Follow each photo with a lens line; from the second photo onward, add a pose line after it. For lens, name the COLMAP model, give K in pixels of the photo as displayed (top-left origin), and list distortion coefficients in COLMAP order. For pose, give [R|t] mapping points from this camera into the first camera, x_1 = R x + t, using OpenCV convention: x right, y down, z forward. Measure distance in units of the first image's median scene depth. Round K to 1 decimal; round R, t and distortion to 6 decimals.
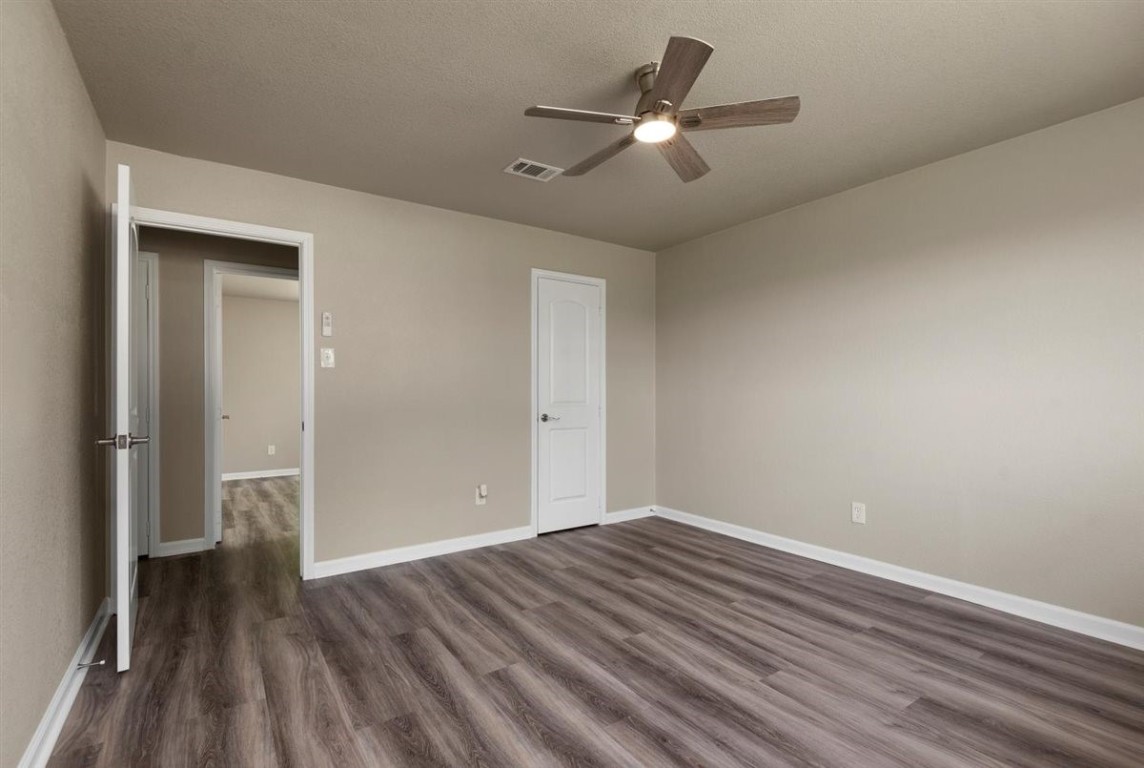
lens RADIAL K [[527.4, 0, 571.1], [0, 527.4, 387.4], [0, 0, 1]] dist [0.035195, -0.023066]
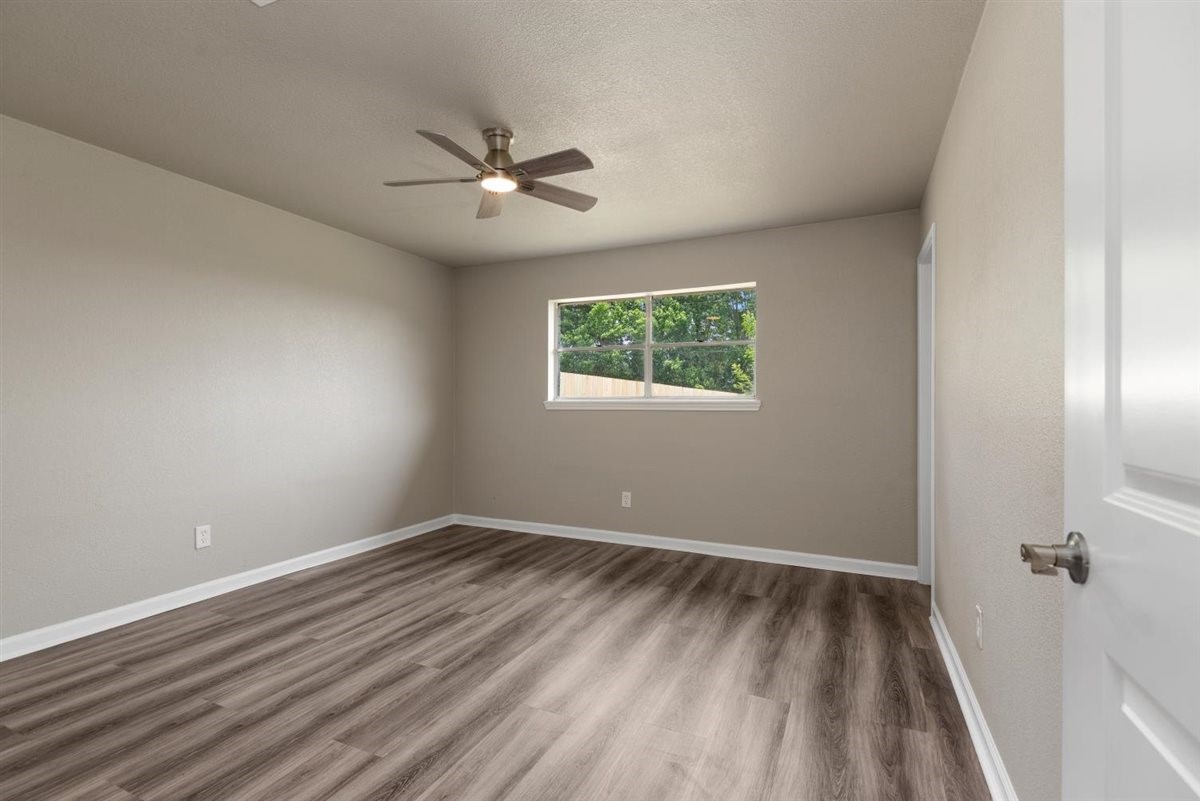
lens RADIAL K [[551.1, 0, 601.6], [0, 551.1, 408.3], [0, 0, 1]] dist [0.040496, -0.028995]
pose [[-0.520463, -0.003471, 0.853877, -0.845768], [-0.007141, 0.999974, -0.000288, 0.014514], [-0.853854, -0.006247, -0.520475, 1.216905]]
